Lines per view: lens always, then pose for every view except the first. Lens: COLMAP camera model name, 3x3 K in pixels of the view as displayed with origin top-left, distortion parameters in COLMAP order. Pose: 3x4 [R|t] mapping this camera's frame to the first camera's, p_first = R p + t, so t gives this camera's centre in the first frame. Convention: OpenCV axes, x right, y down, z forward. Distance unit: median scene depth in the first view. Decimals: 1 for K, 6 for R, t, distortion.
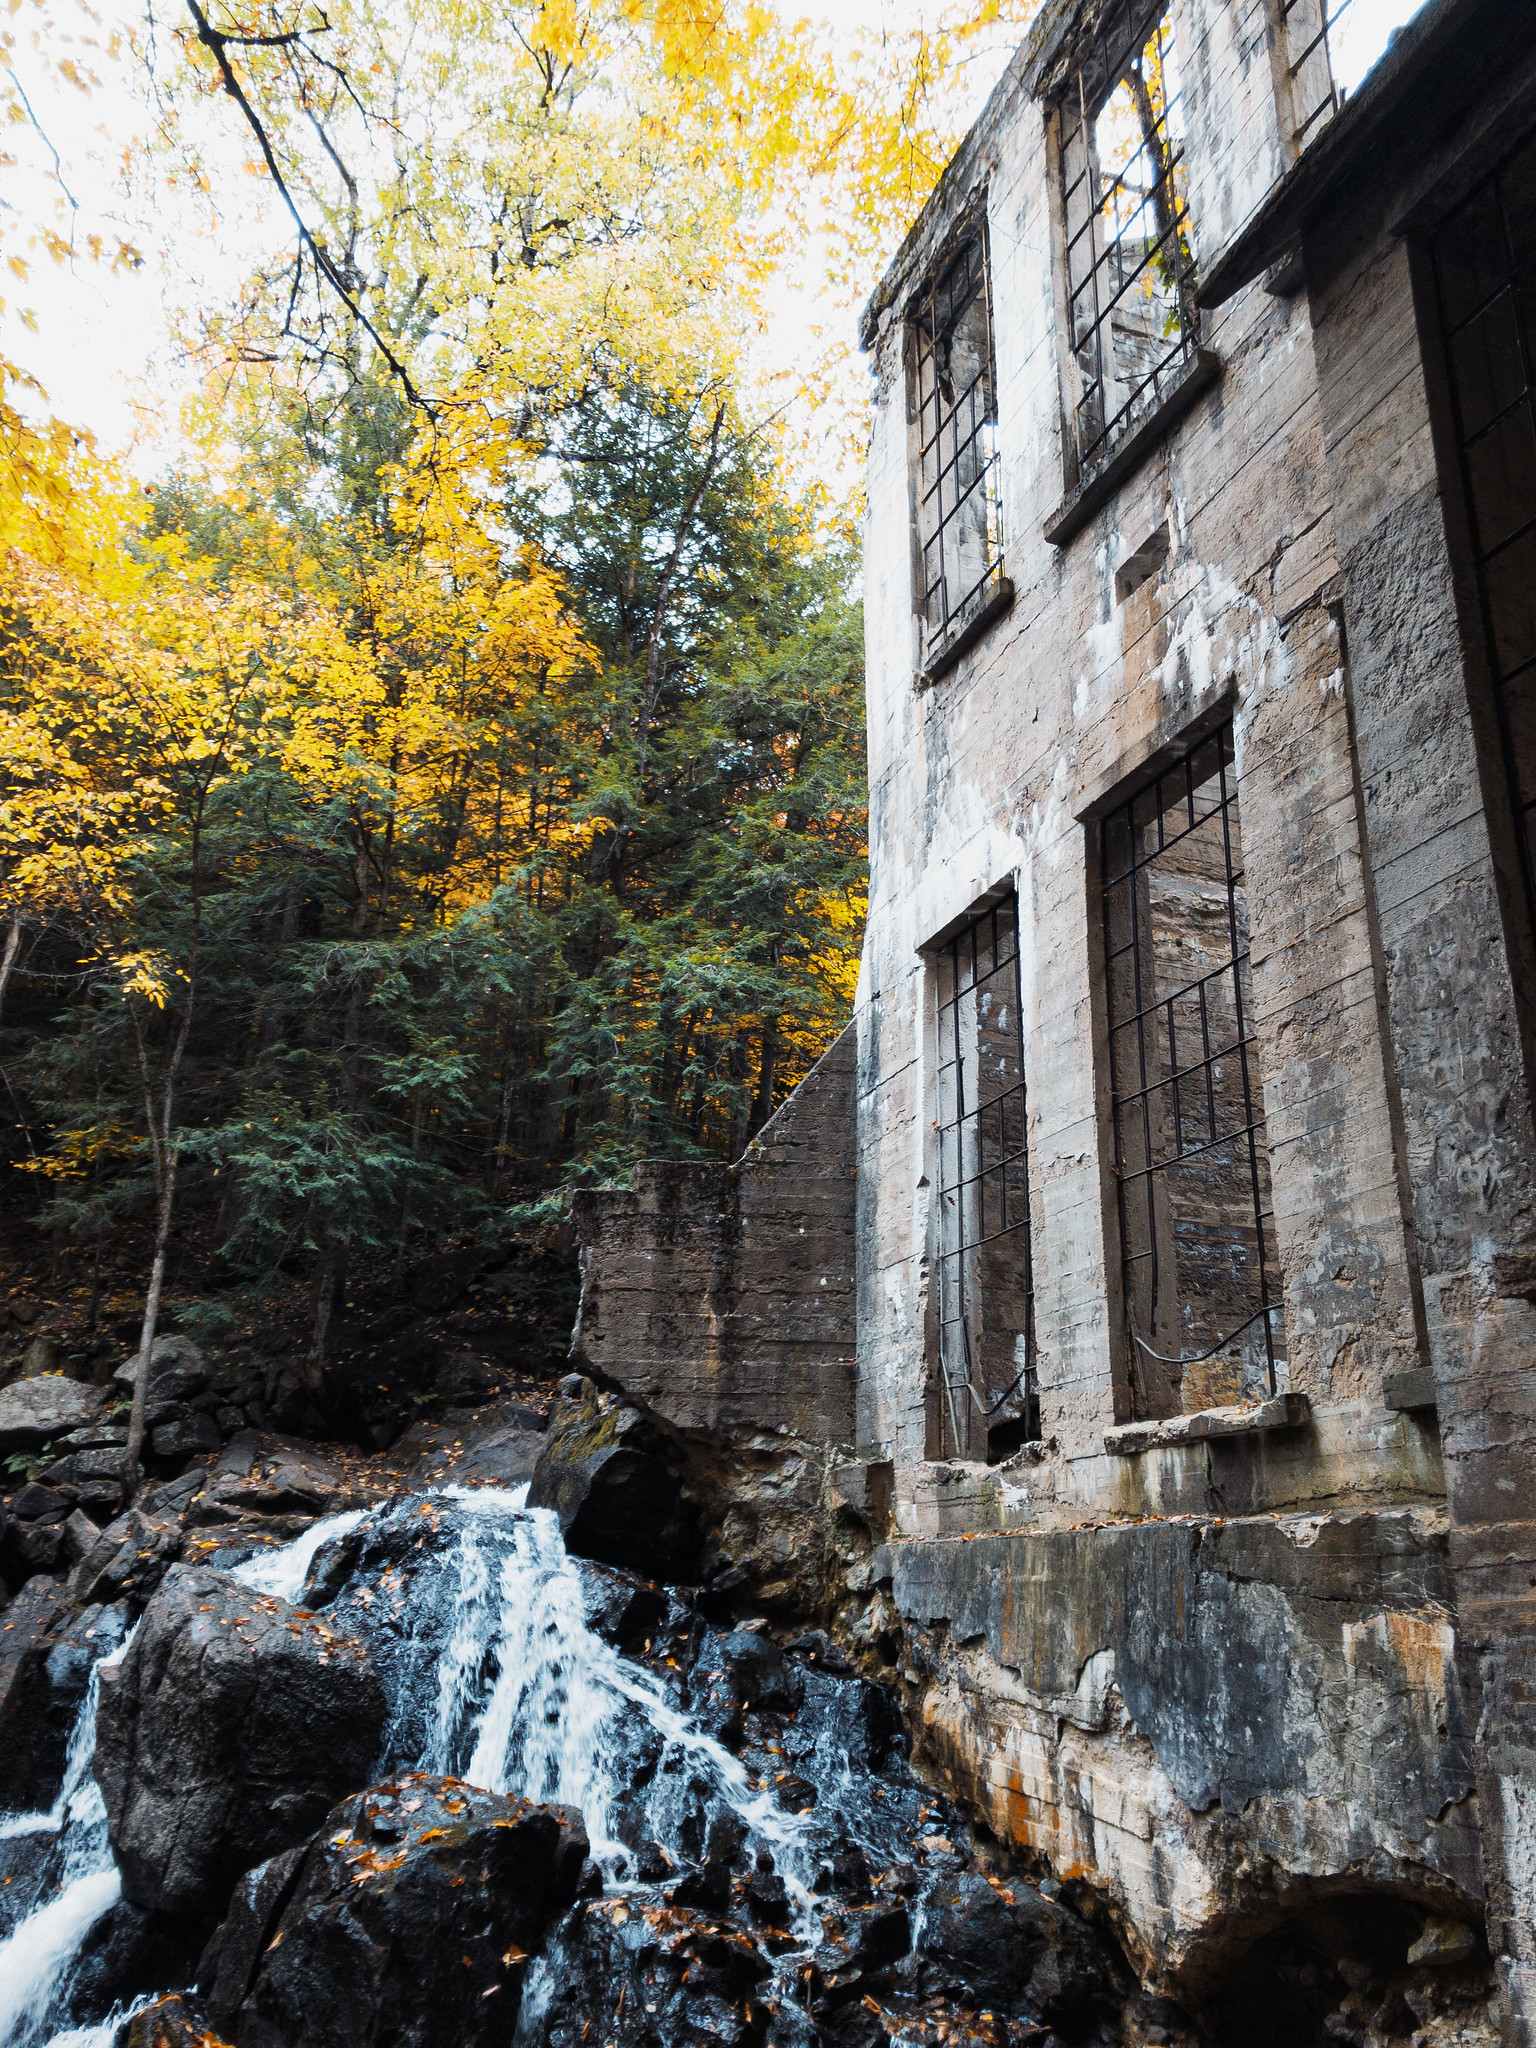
lens RADIAL K [[1717.6, 0, 768.0], [0, 1717.6, 1024.0], [0, 0, 1]] dist [0.024716, 0.005077]
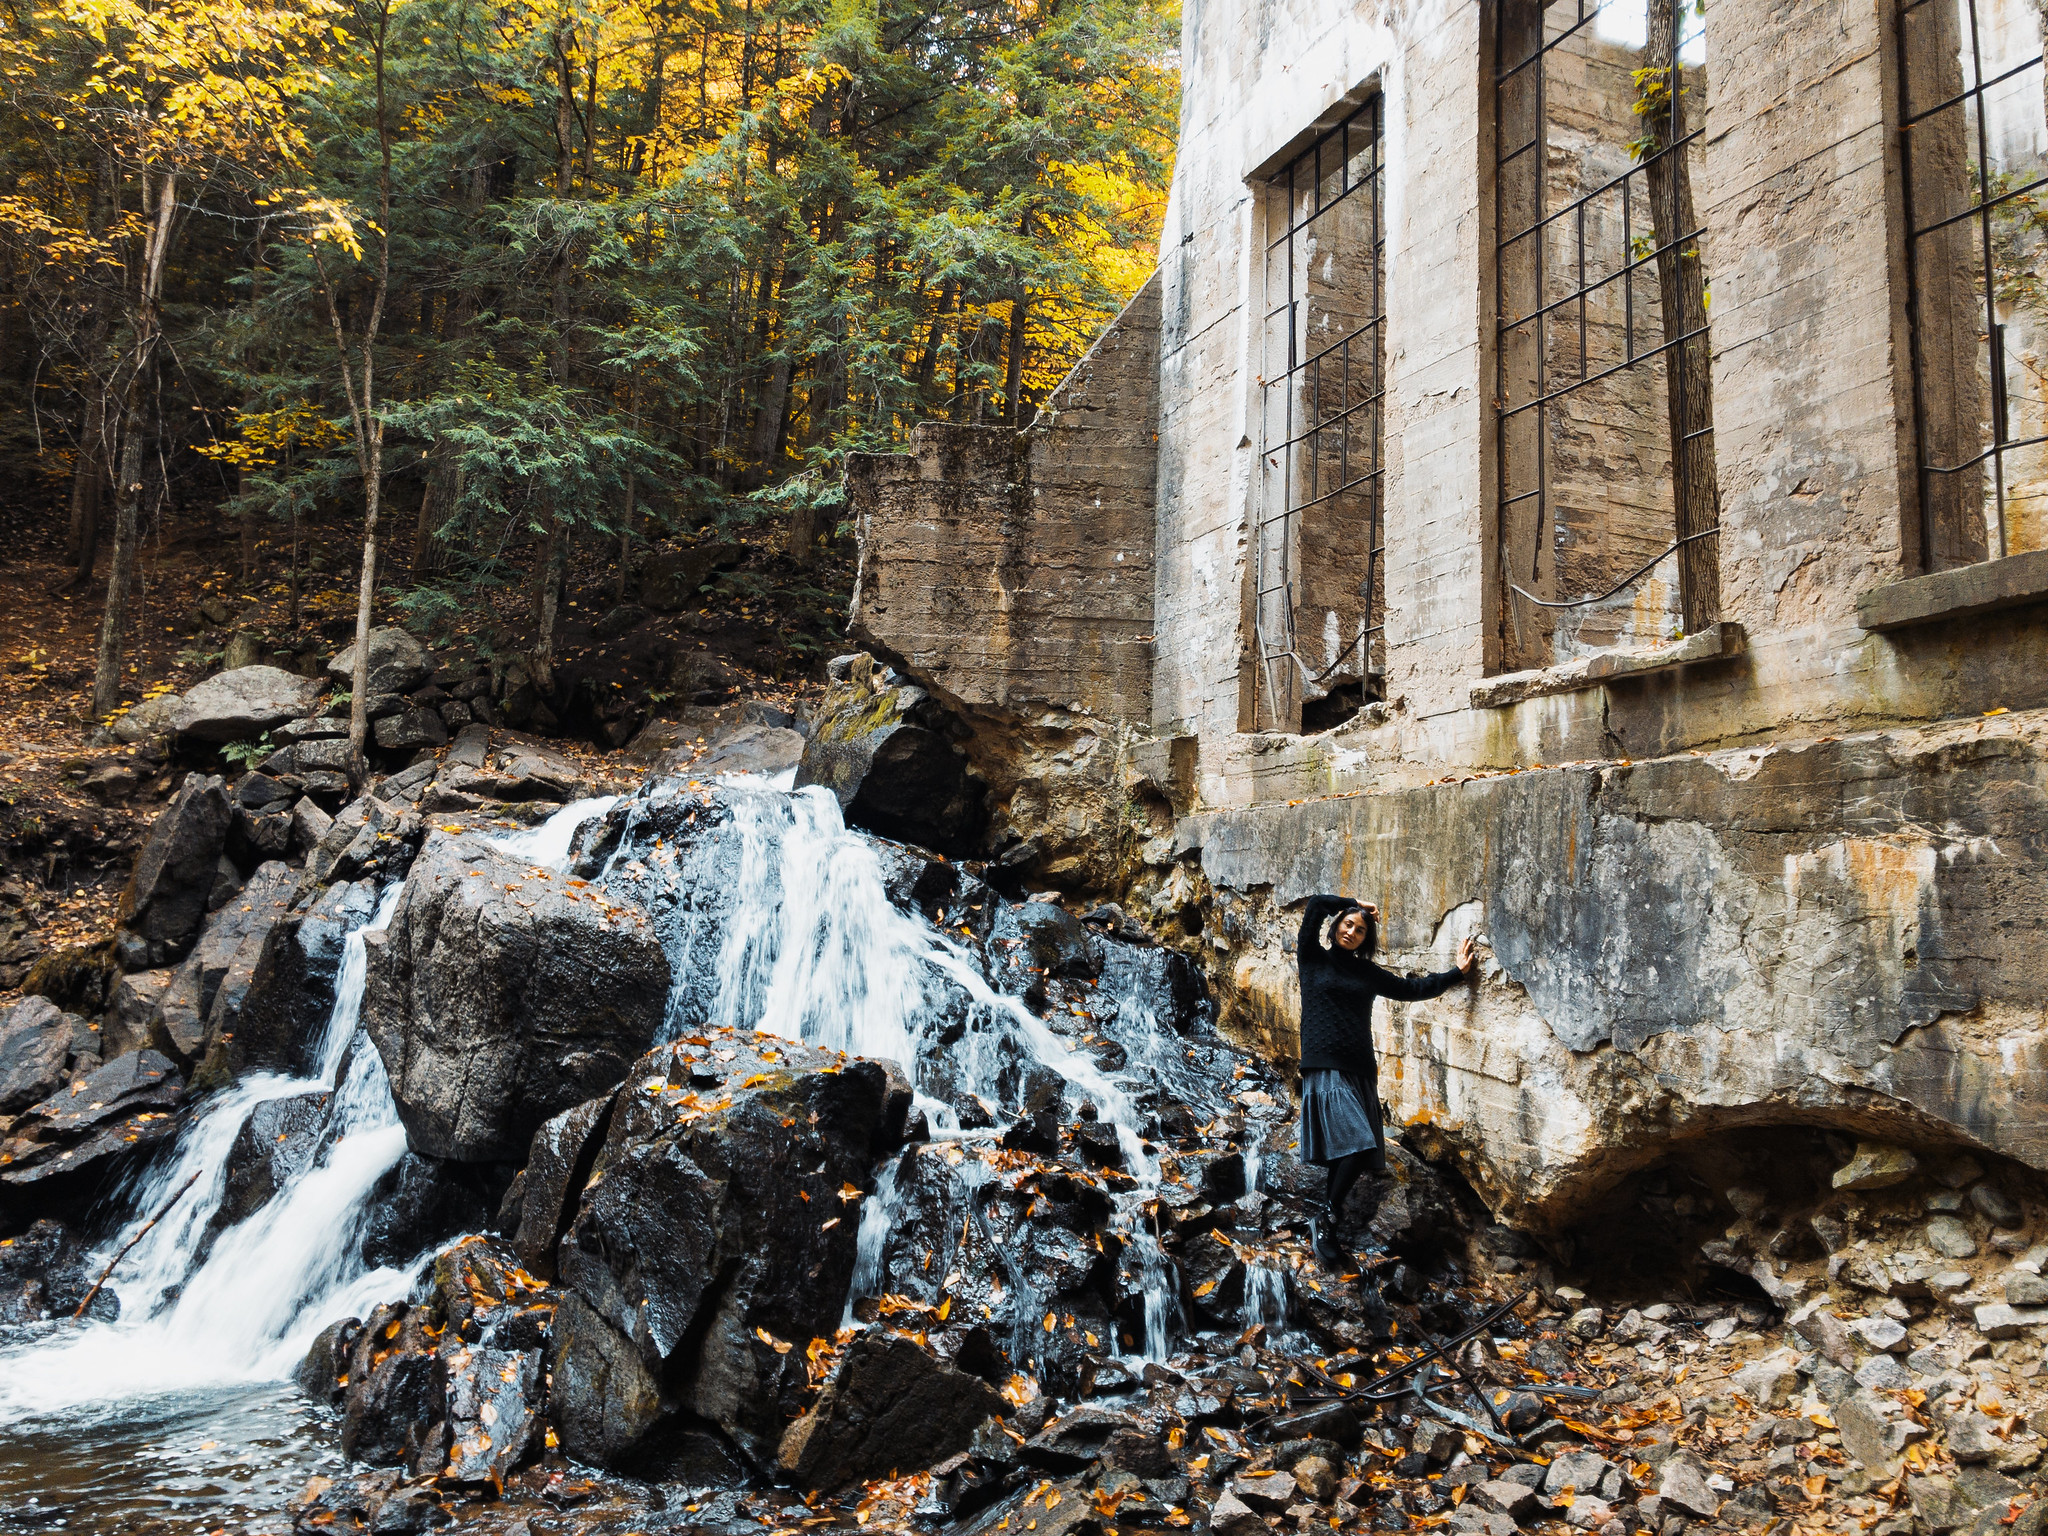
lens RADIAL K [[1676.9, 0, 1024.0], [0, 1676.9, 768.0], [0, 0, 1]] dist [0.096925, -0.166493]
pose [[0.998339, 0.014612, 0.055736, -0.082570], [-0.026460, 0.975548, 0.218187, 0.076316], [-0.051185, -0.219299, 0.974314, 0.098784]]
